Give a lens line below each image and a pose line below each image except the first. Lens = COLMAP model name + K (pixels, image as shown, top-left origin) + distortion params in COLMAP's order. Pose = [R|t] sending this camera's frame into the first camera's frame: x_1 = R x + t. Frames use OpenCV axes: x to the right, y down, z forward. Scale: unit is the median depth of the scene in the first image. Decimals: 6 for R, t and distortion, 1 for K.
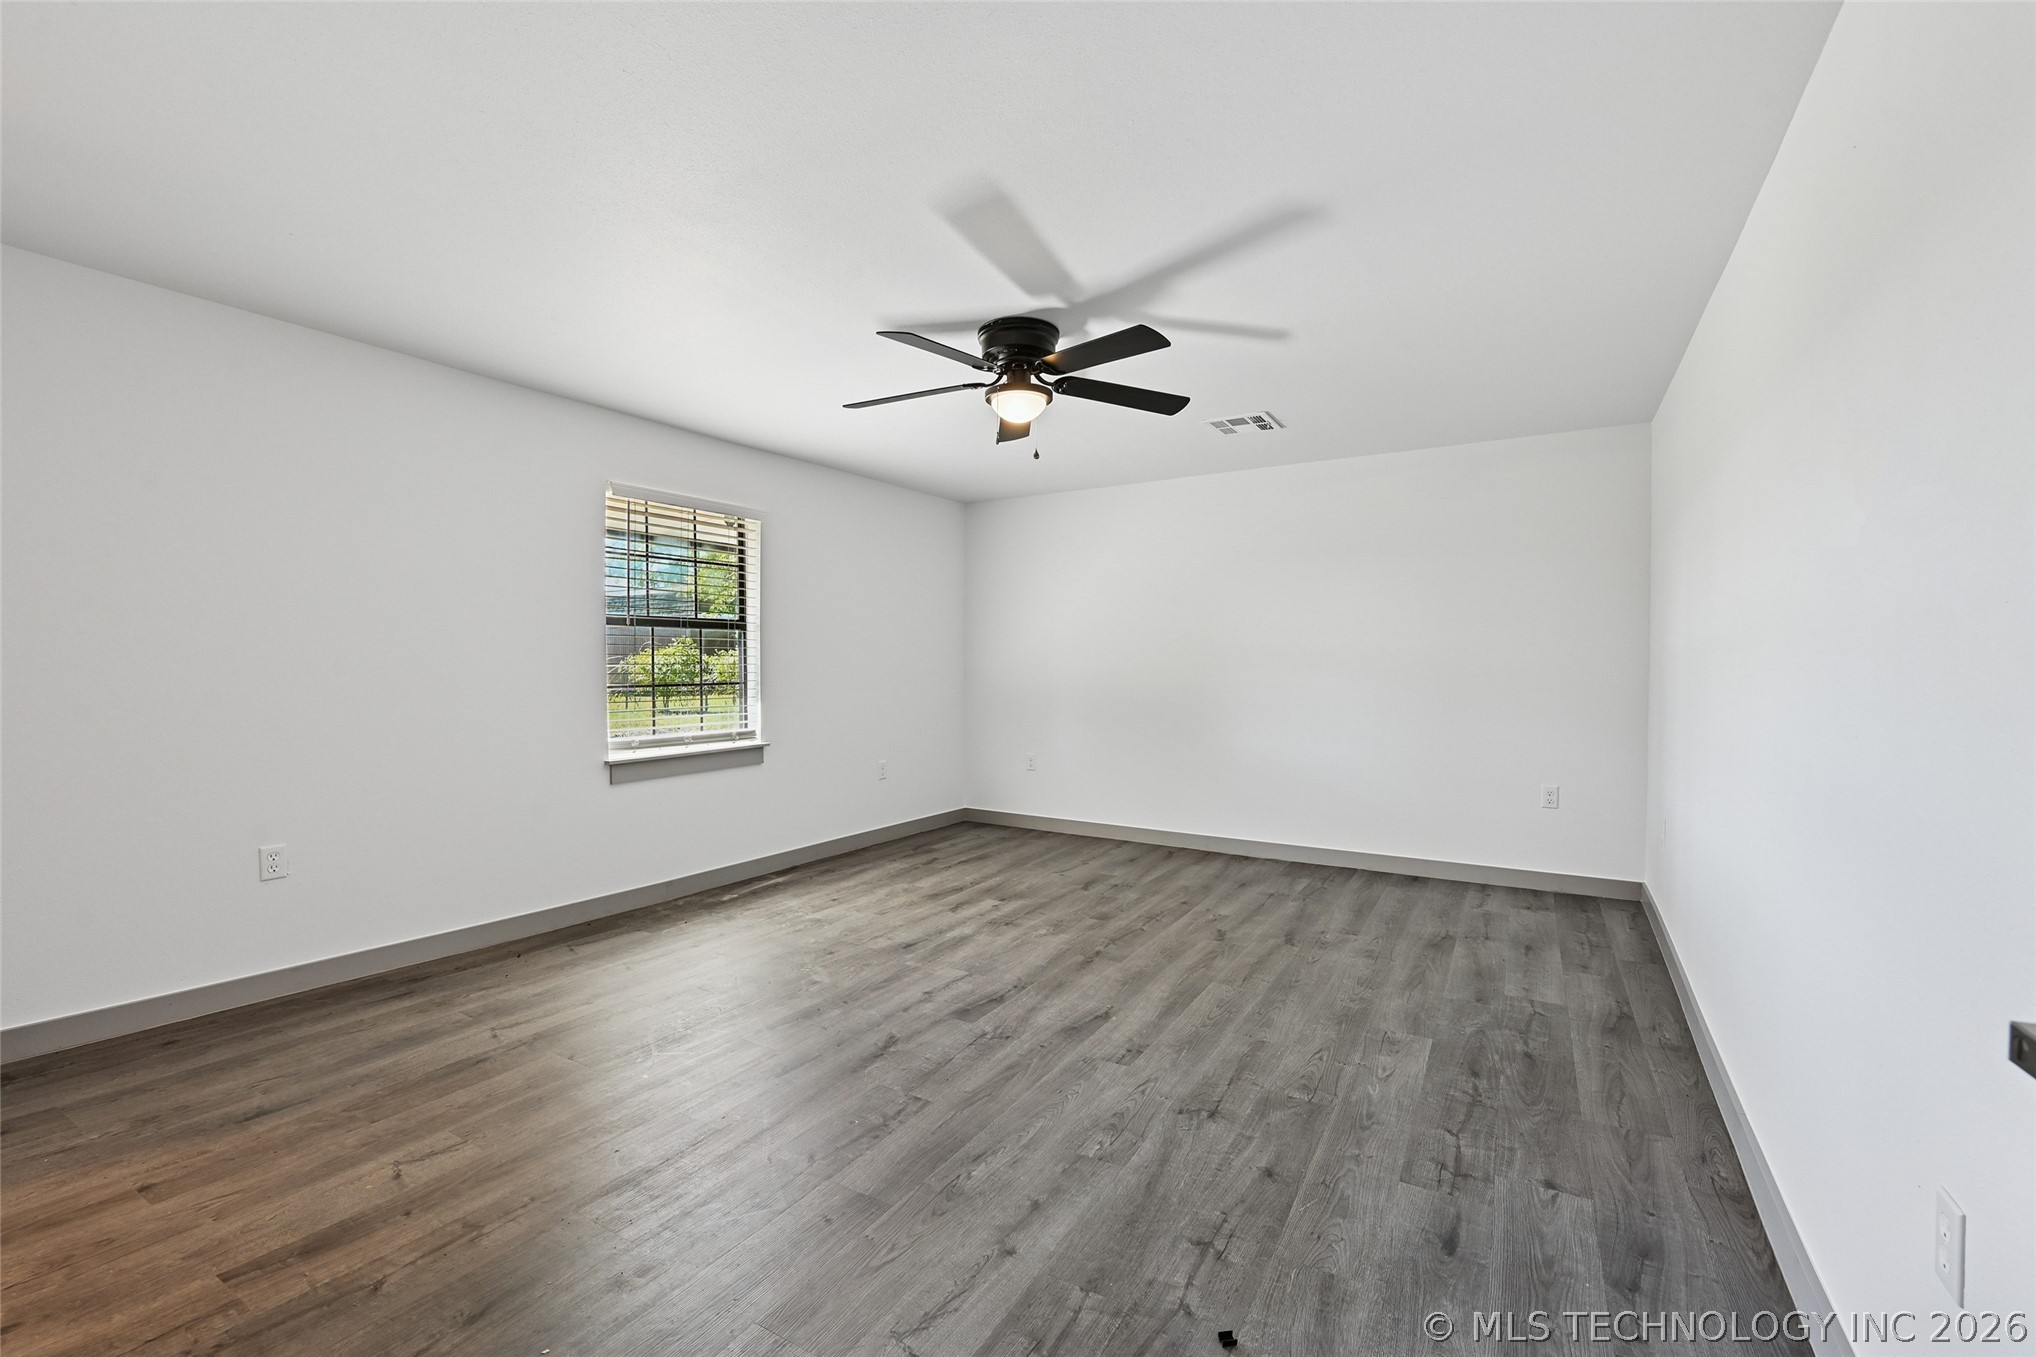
lens RADIAL K [[724.6, 0, 1018.0], [0, 724.6, 678.5], [0, 0, 1]] dist [-0.028901, -0.000063]
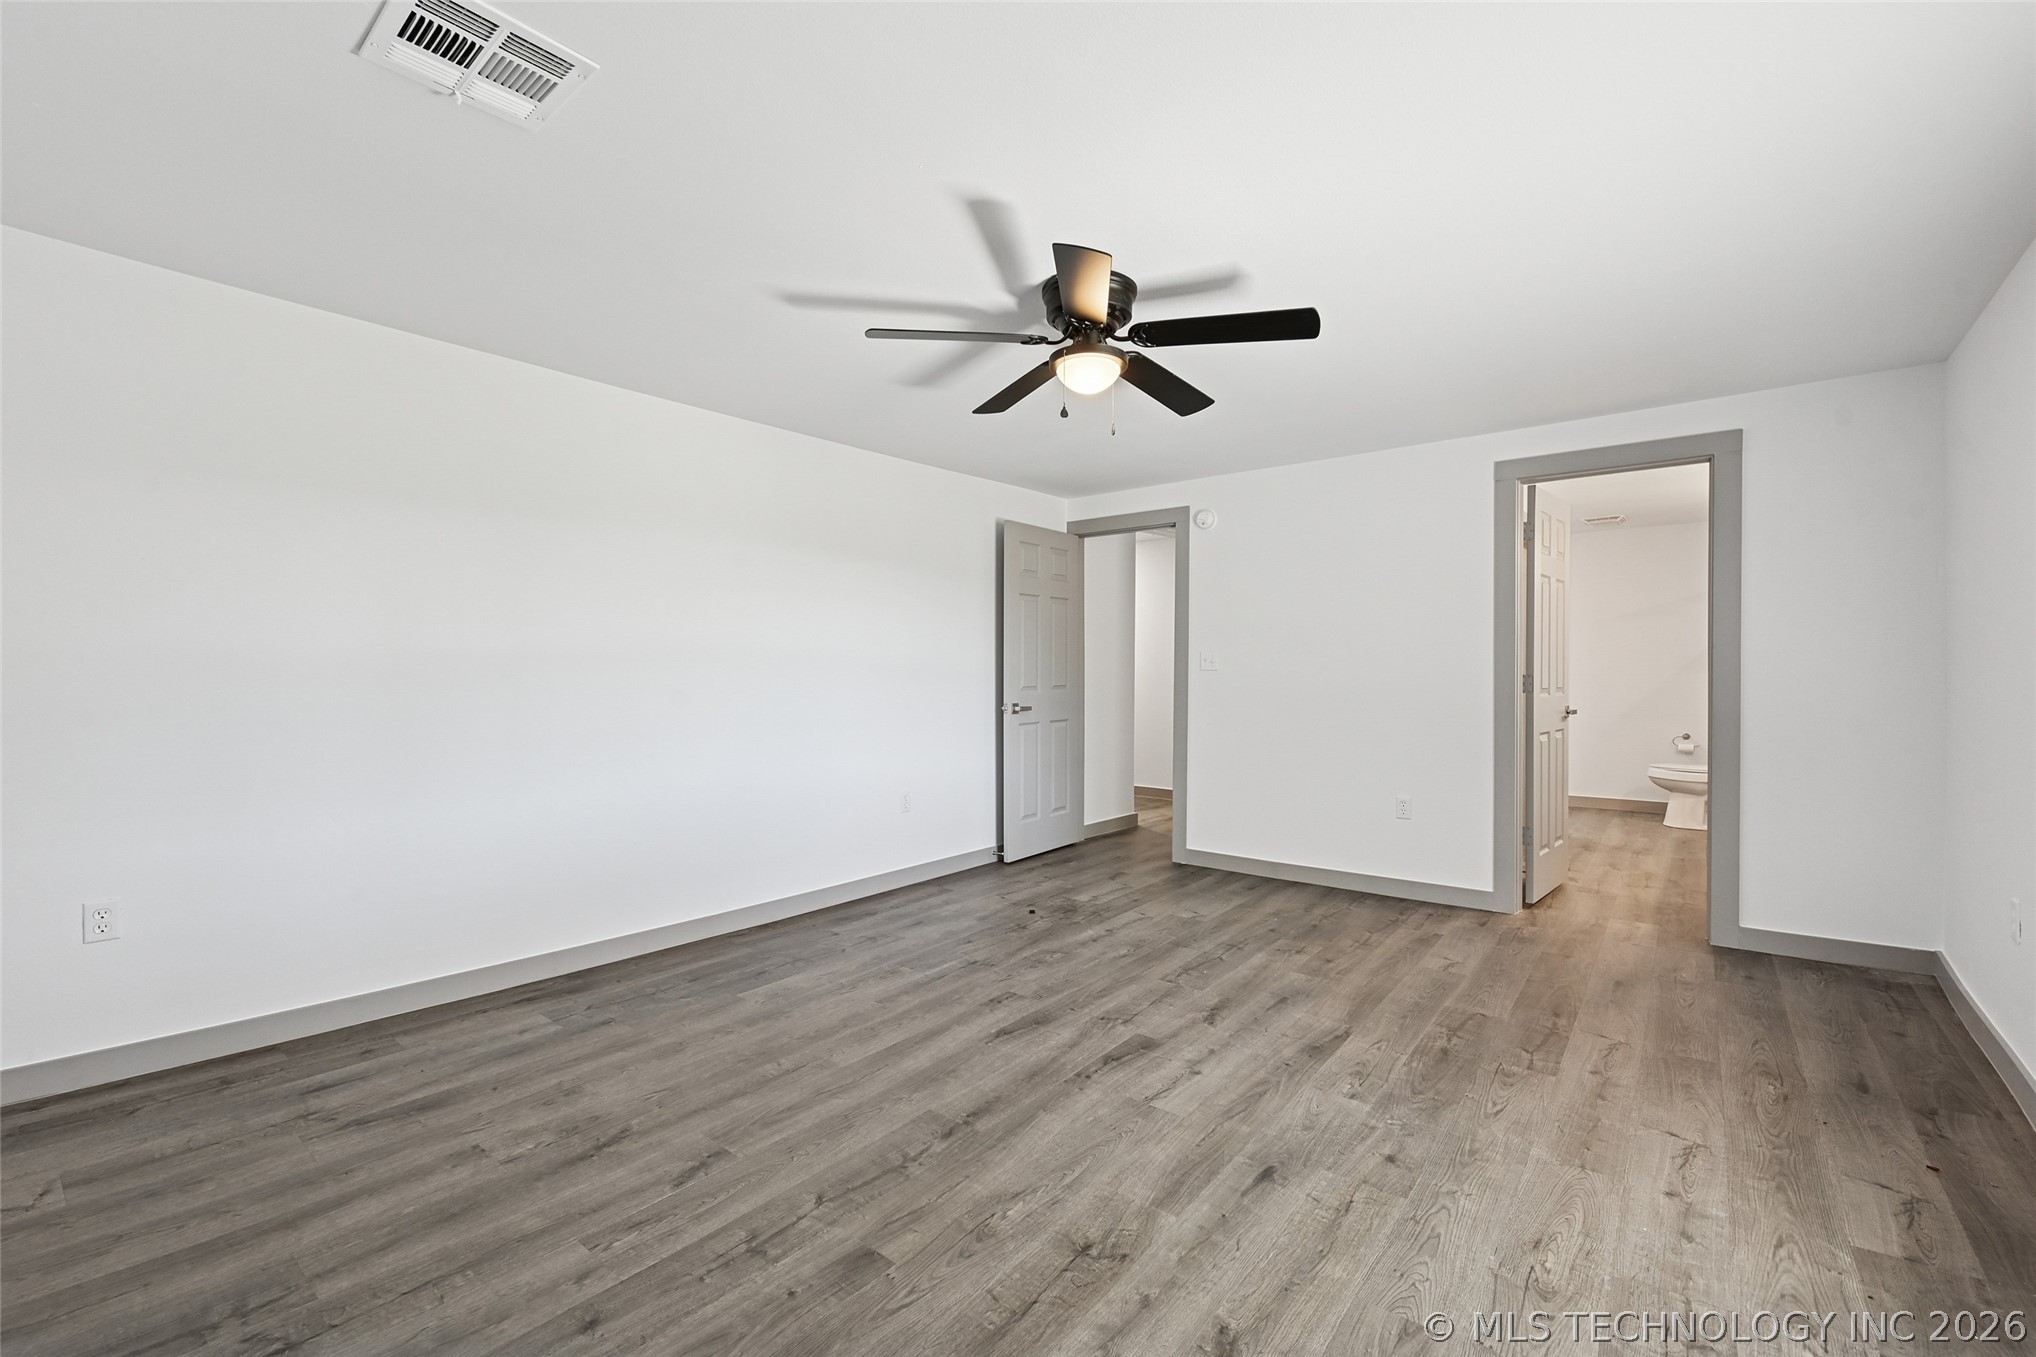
lens RADIAL K [[724.6, 0, 1018.0], [0, 724.6, 678.5], [0, 0, 1]] dist [-0.028901, -0.000063]
pose [[-0.986584, -0.001871, 0.163243, -0.058247], [0.001824, 0.999746, 0.022483, -0.034278], [-0.163243, 0.022479, -0.986330, 1.859599]]
